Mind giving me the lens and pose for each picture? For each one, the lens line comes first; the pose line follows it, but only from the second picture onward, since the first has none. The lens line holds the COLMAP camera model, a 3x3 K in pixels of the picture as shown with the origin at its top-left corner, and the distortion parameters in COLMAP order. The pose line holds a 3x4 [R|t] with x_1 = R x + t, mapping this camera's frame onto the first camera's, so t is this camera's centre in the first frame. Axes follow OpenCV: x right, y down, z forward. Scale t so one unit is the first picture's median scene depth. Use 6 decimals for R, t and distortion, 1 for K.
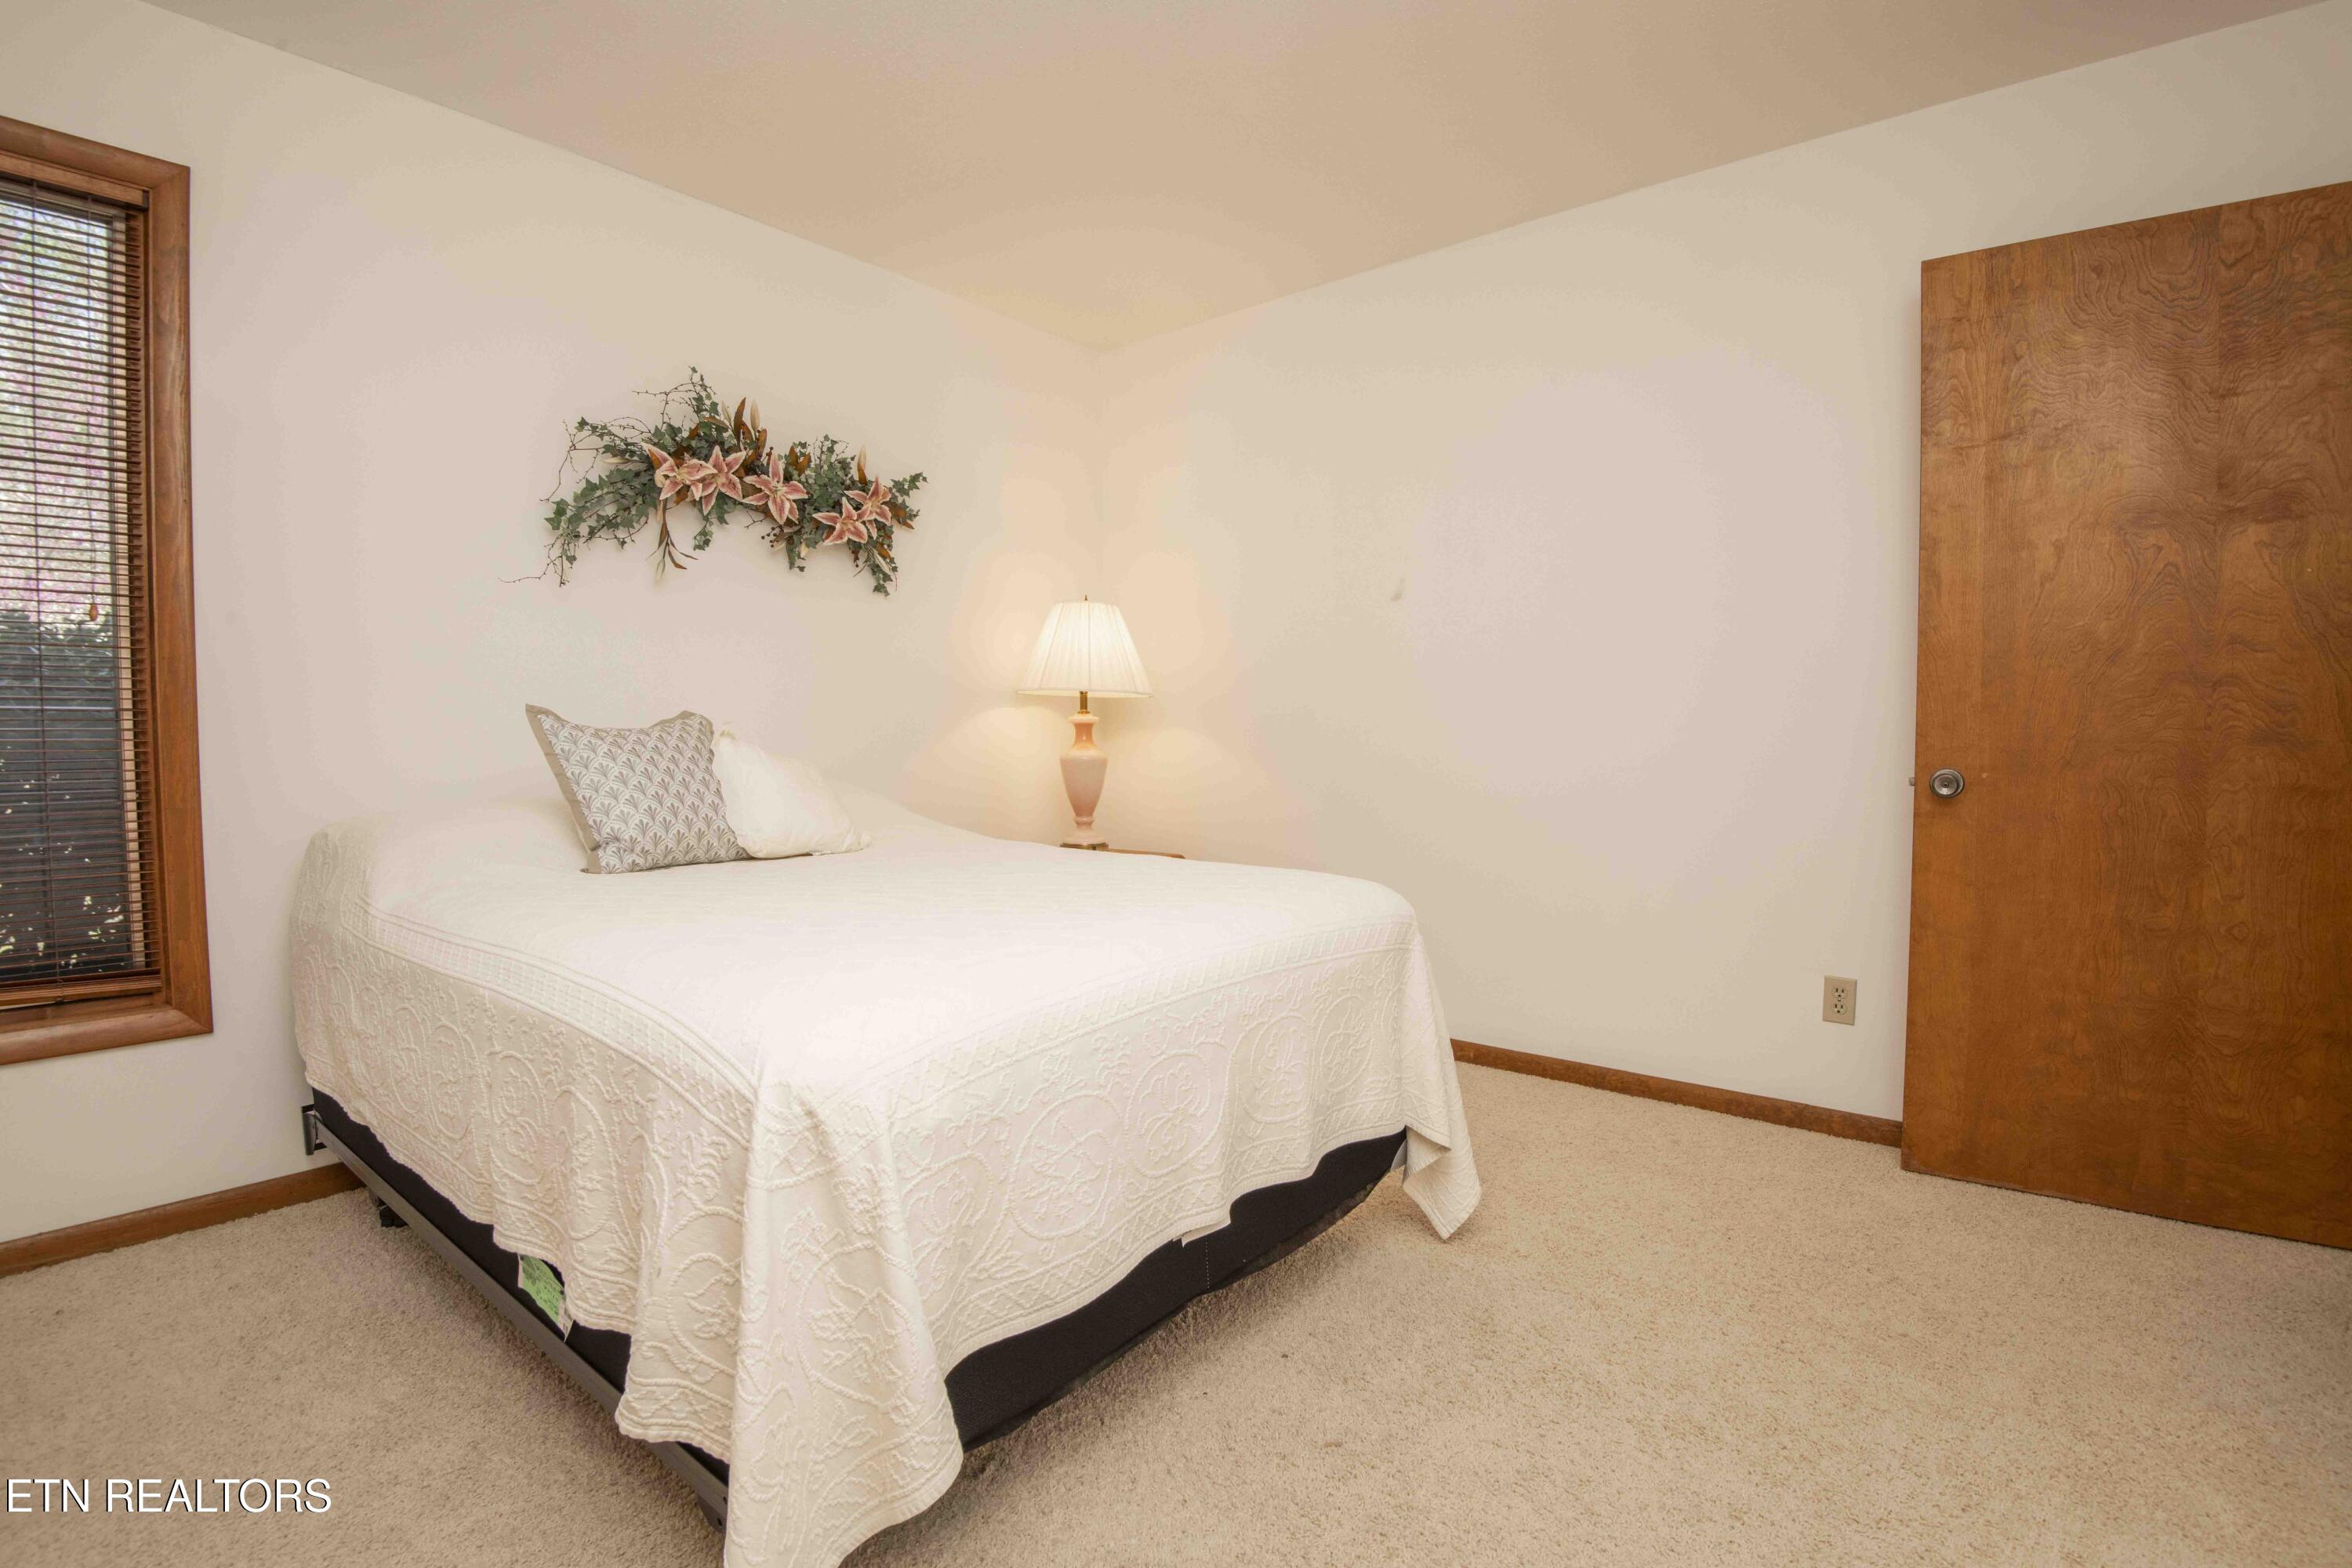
lens RADIAL K [[1089.5, 0, 1185.2], [0, 1089.5, 776.0], [0, 0, 1]] dist [-0.000755, -0.026474]
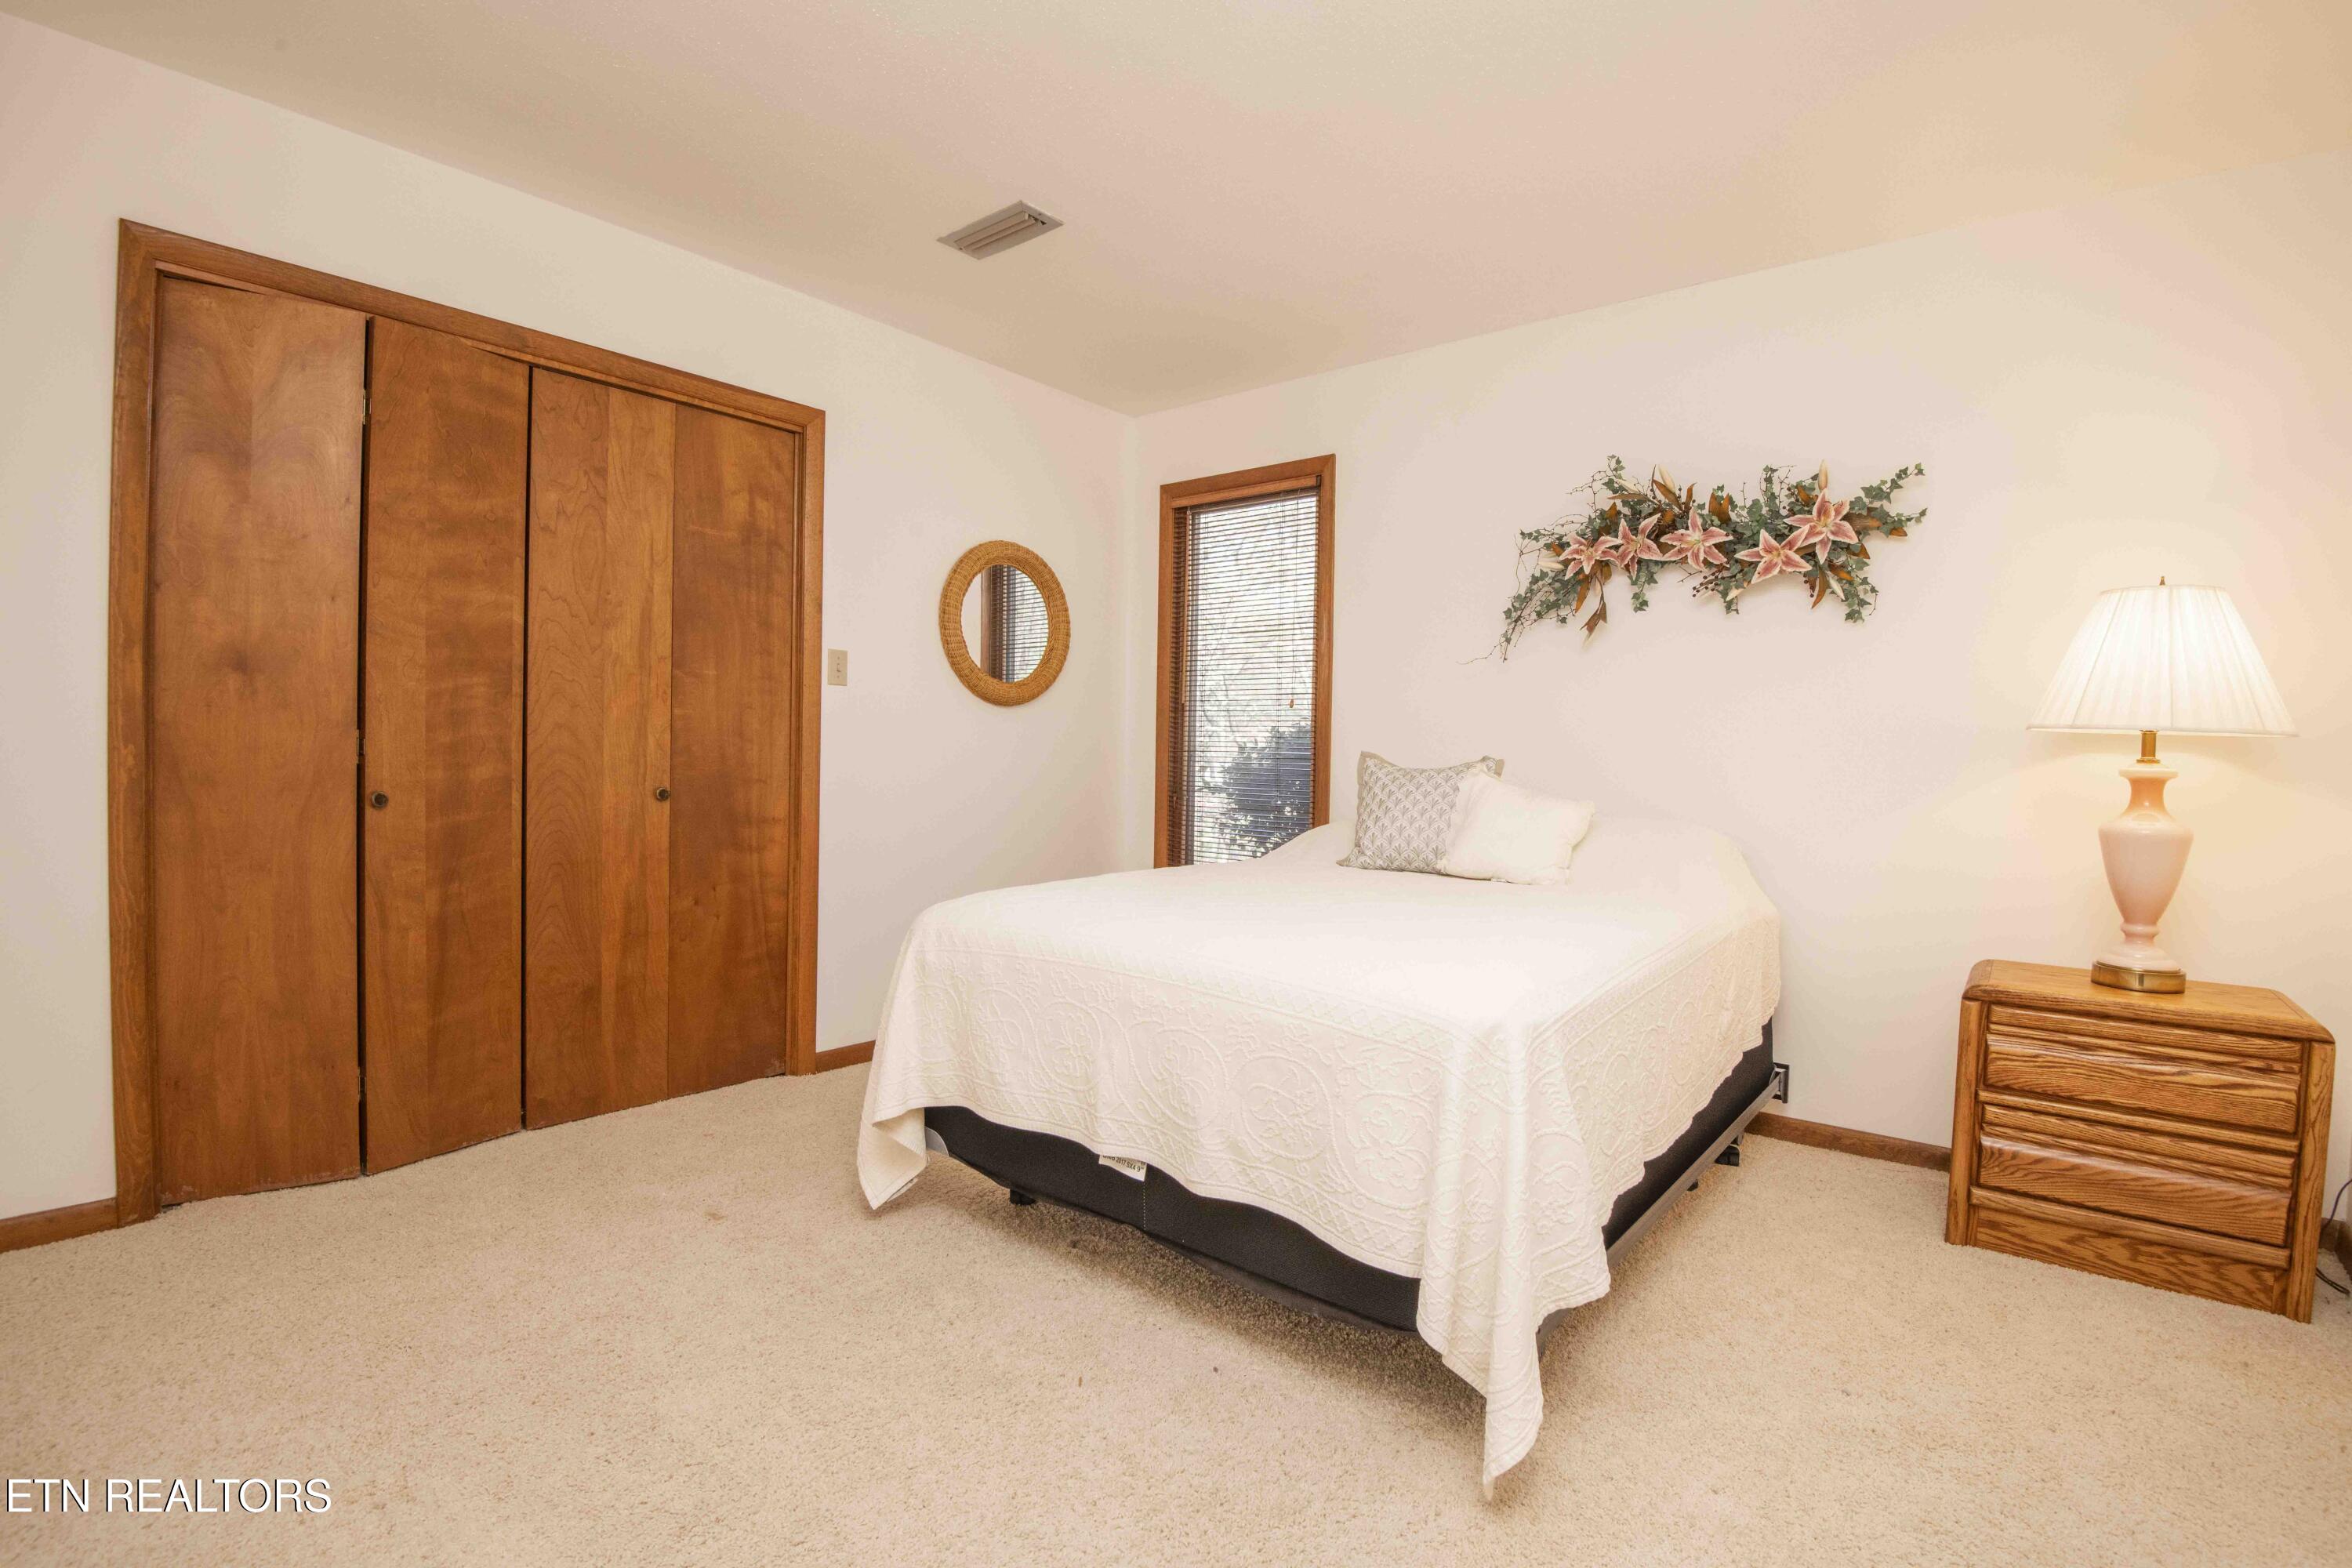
lens RADIAL K [[1089.5, 0, 1185.2], [0, 1089.5, 776.0], [0, 0, 1]] dist [-0.000755, -0.026474]
pose [[0.005876, 0.019698, -0.999789, 0.641272], [-0.061720, 0.997907, 0.019298, -0.032478], [0.998076, 0.061594, 0.007080, 0.524473]]
